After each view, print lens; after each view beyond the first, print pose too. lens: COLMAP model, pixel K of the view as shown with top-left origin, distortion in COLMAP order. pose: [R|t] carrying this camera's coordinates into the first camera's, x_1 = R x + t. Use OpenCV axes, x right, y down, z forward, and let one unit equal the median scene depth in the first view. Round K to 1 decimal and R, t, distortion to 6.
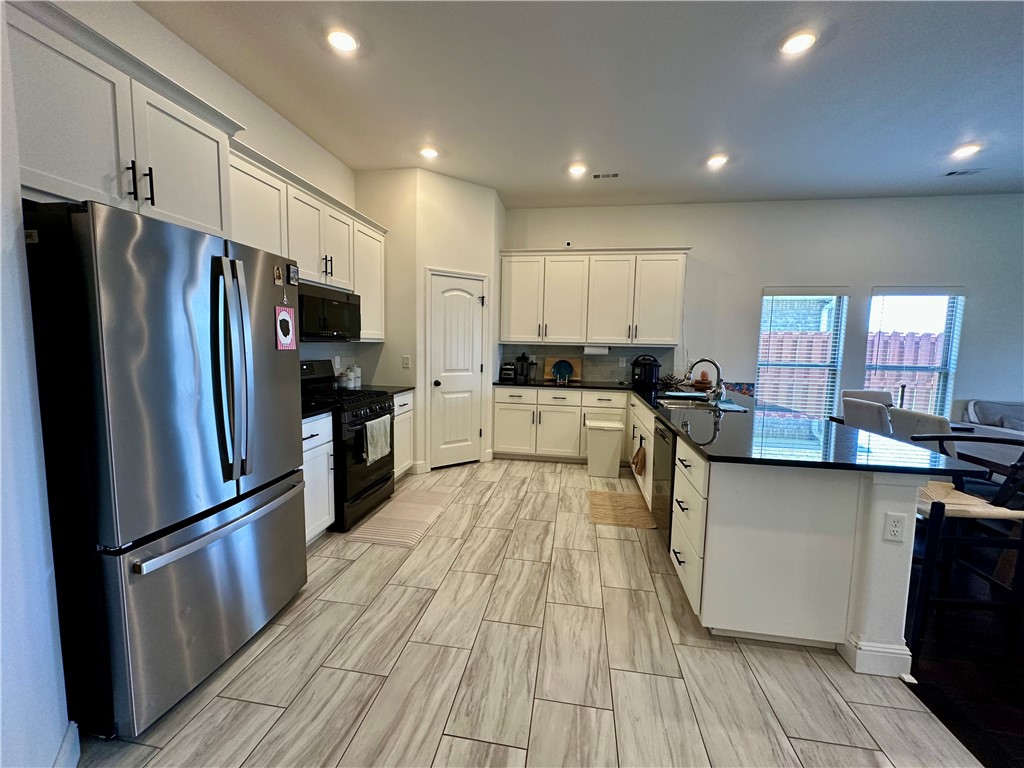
lens RADIAL K [[409.1, 0, 511.4], [0, 409.1, 380.2], [0, 0, 1]] dist [-0.001305, 0.000068]
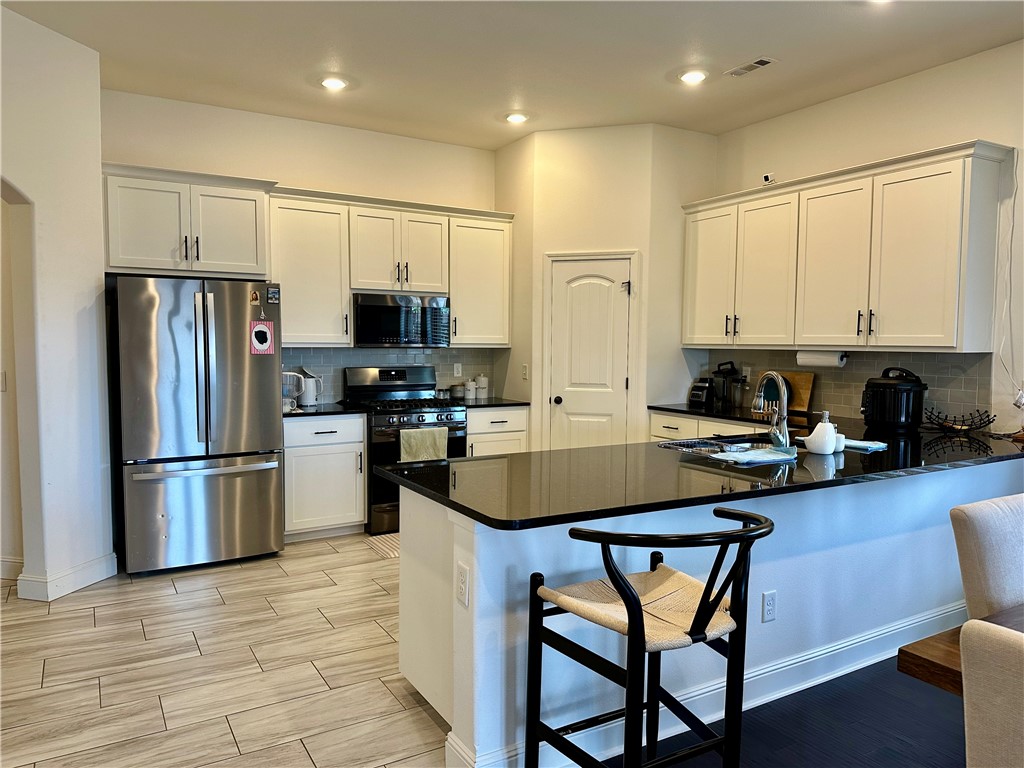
lens RADIAL K [[712.6, 0, 512.0], [0, 712.6, 384.0], [0, 0, 1]] dist [0.122794, -0.203173]
pose [[0.639385, 0.030087, -0.768298, 1.081126], [-0.062537, 0.997958, -0.012964, -0.000424], [0.766339, 0.056336, 0.639961, 0.098323]]
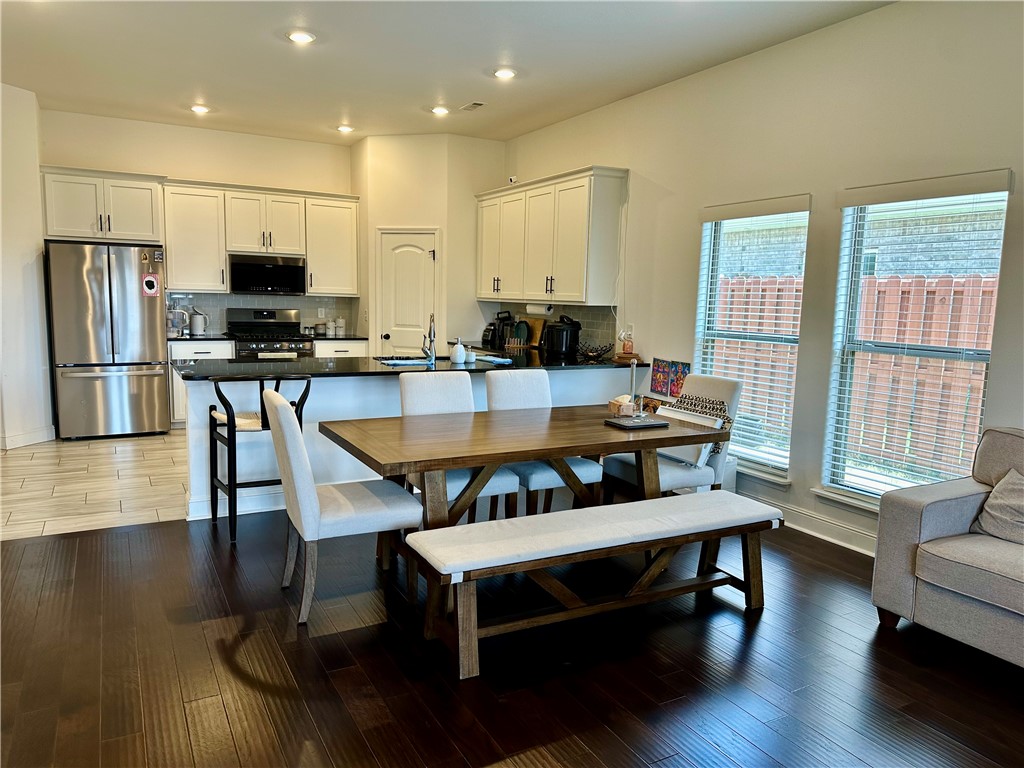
lens RADIAL K [[741.8, 0, 511.9], [0, 741.8, 387.0], [0, 0, 1]] dist [0.122086, -0.154293]
pose [[0.610076, 0.093683, -0.786785, 2.088325], [-0.084278, 0.995025, 0.053128, 0.010054], [0.787848, 0.033897, 0.614936, 0.110002]]
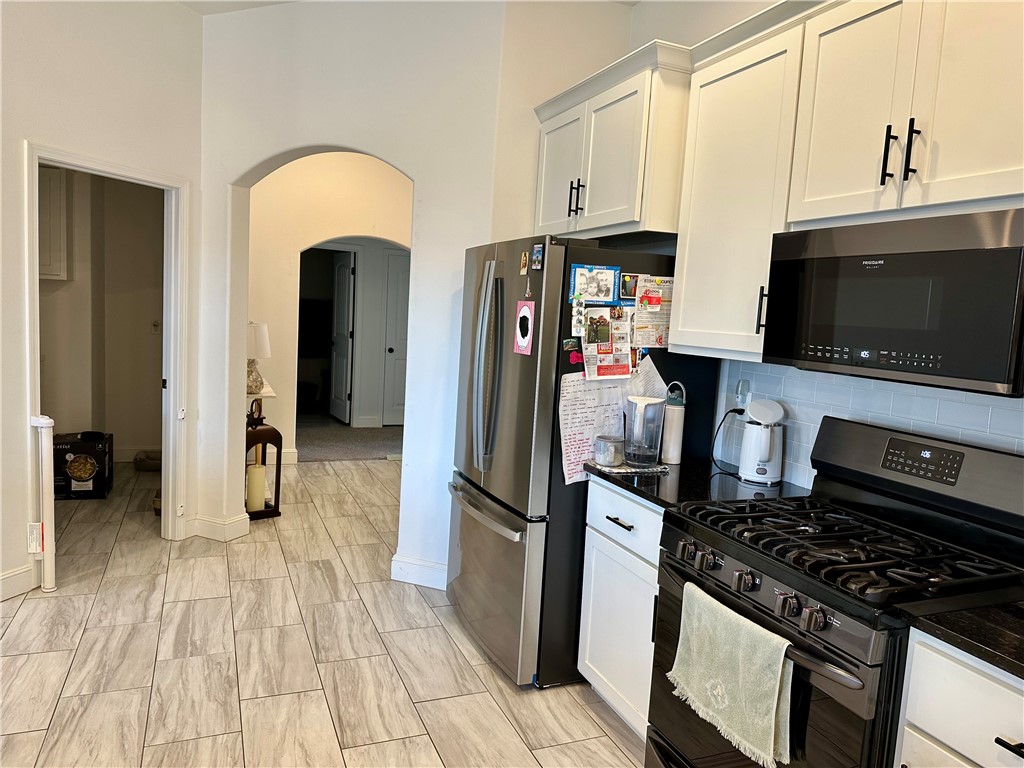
lens RADIAL K [[717.2, 0, 498.5], [0, 717.2, 384.9], [0, 0, 1]] dist [0.041048, -0.042692]
pose [[-0.853132, -0.016853, -0.521422, 0.131768], [-0.122104, 0.978167, 0.168167, -0.154580], [0.507204, 0.207137, -0.836564, 1.364219]]
